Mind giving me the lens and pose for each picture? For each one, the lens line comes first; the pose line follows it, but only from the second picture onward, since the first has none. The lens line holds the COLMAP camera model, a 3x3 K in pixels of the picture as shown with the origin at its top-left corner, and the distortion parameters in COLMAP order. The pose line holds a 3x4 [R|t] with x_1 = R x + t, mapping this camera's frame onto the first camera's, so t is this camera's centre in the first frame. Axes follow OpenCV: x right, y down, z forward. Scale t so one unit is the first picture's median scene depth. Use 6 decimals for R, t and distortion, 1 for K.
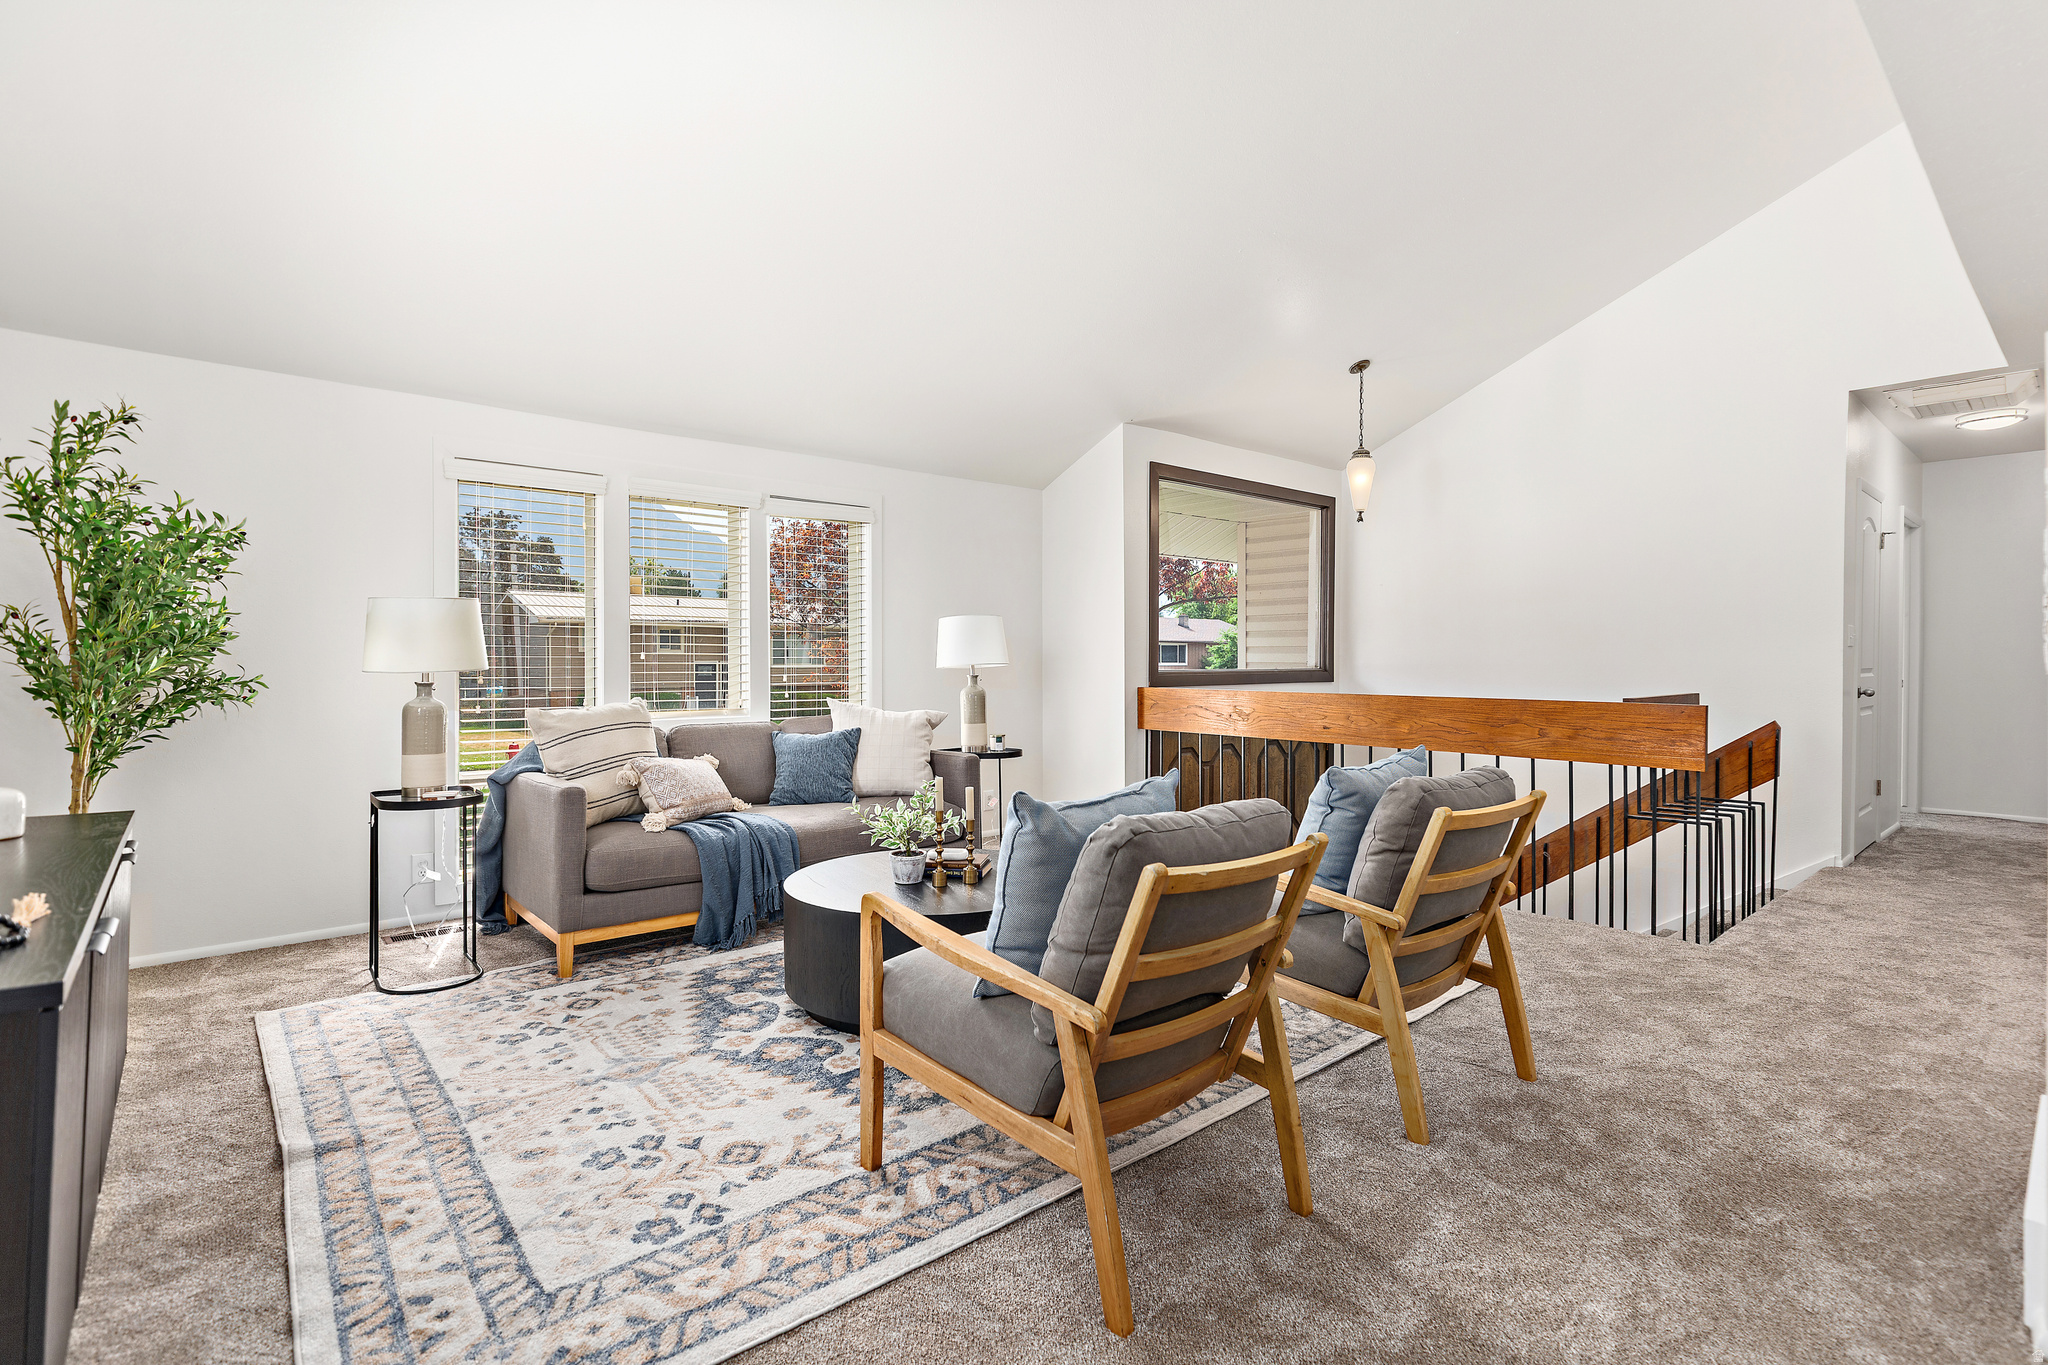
lens RADIAL K [[963.0, 0, 1023.5], [0, 963.0, 670.8], [0, 0, 1]] dist [-0.006284, 0.001273]
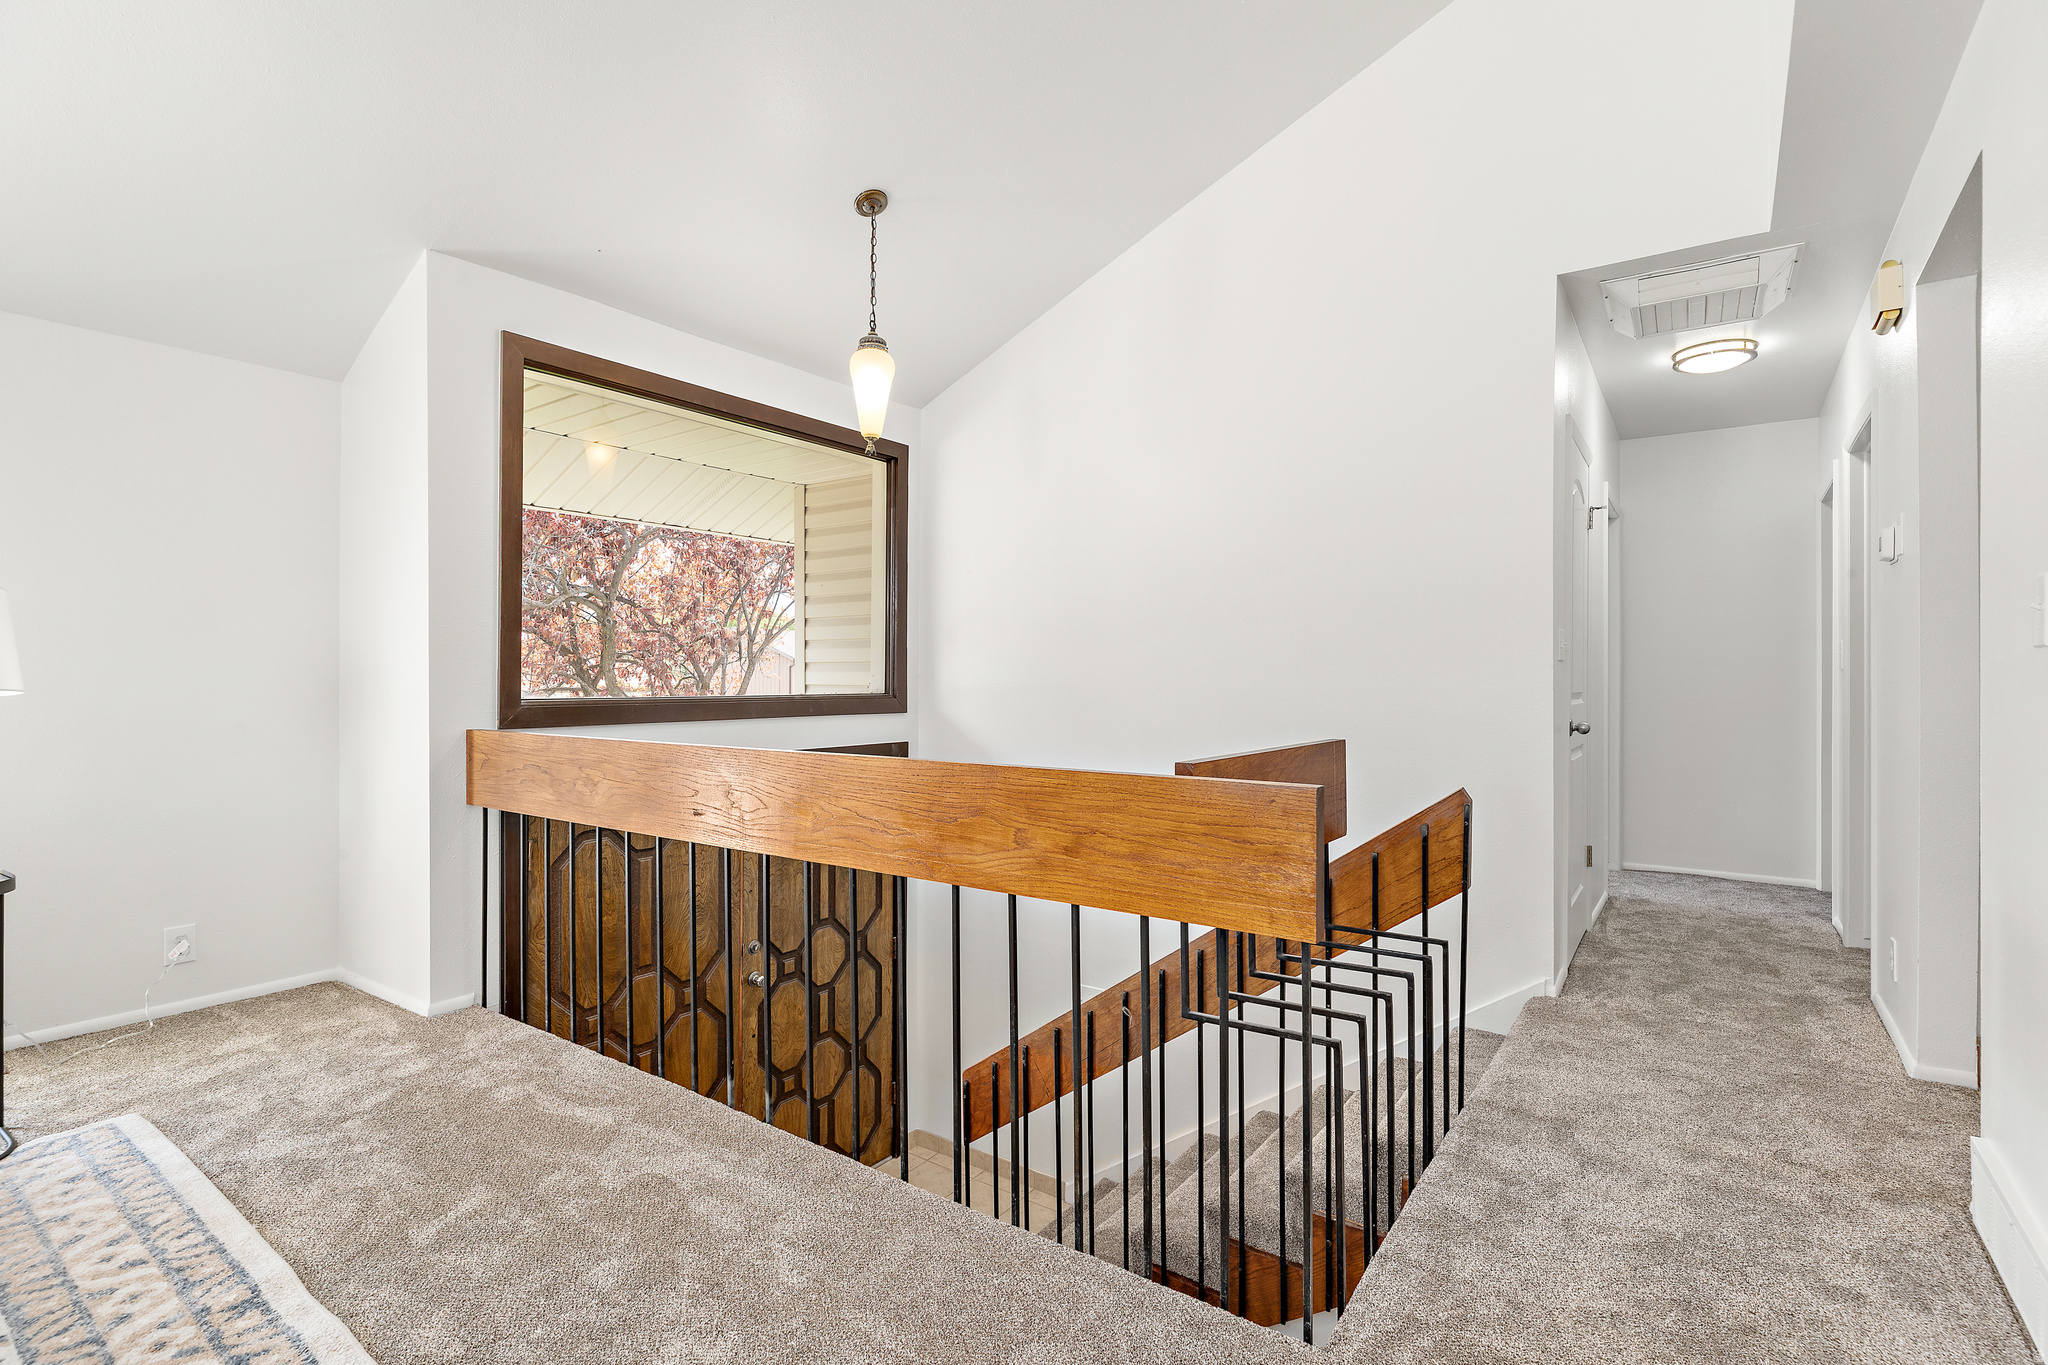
lens RADIAL K [[963.0, 0, 1030.6], [0, 963.0, 681.6], [0, 0, 1]] dist [-0.006284, 0.001273]
pose [[0.971944, -0.000611, 0.235212, 0.333270], [0.003480, 0.999925, -0.011783, -0.003830], [-0.235187, 0.012270, 0.971873, 0.421355]]
